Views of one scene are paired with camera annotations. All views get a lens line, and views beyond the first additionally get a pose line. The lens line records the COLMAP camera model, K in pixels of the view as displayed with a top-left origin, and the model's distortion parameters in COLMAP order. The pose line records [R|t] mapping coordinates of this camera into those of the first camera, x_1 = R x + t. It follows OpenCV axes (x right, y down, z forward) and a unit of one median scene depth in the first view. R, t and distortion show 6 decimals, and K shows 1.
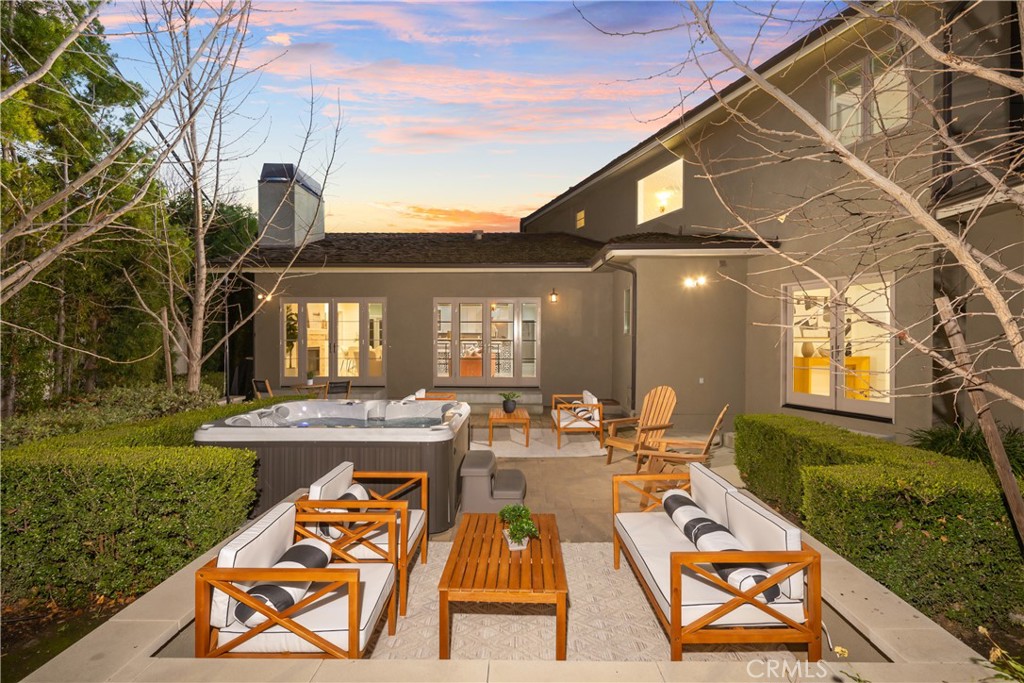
lens RADIAL K [[493.8, 0, 512.0], [0, 493.8, 341.5], [0, 0, 1]] dist [-0.001626, -0.000264]
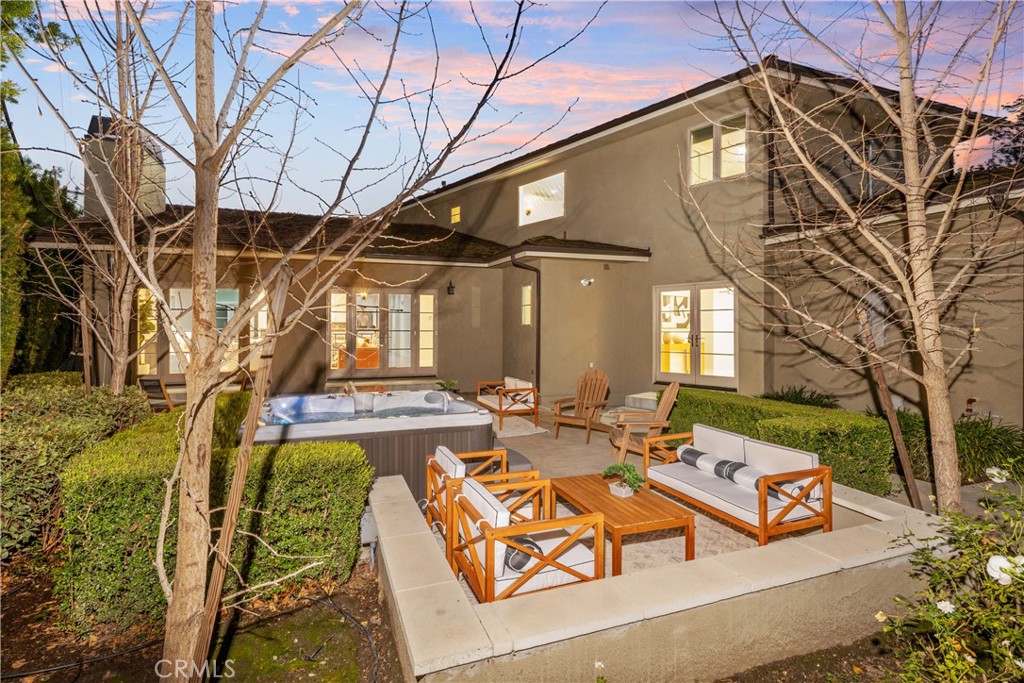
lens RADIAL K [[493.7, 0, 512.8], [0, 493.7, 326.2], [0, 0, 1]] dist [0.000305, -0.000033]
pose [[0.930784, 0.001315, 0.365567, -0.272779], [0.001608, 0.999969, -0.007693, -0.005853], [-0.365566, 0.007749, 0.930753, -0.036485]]
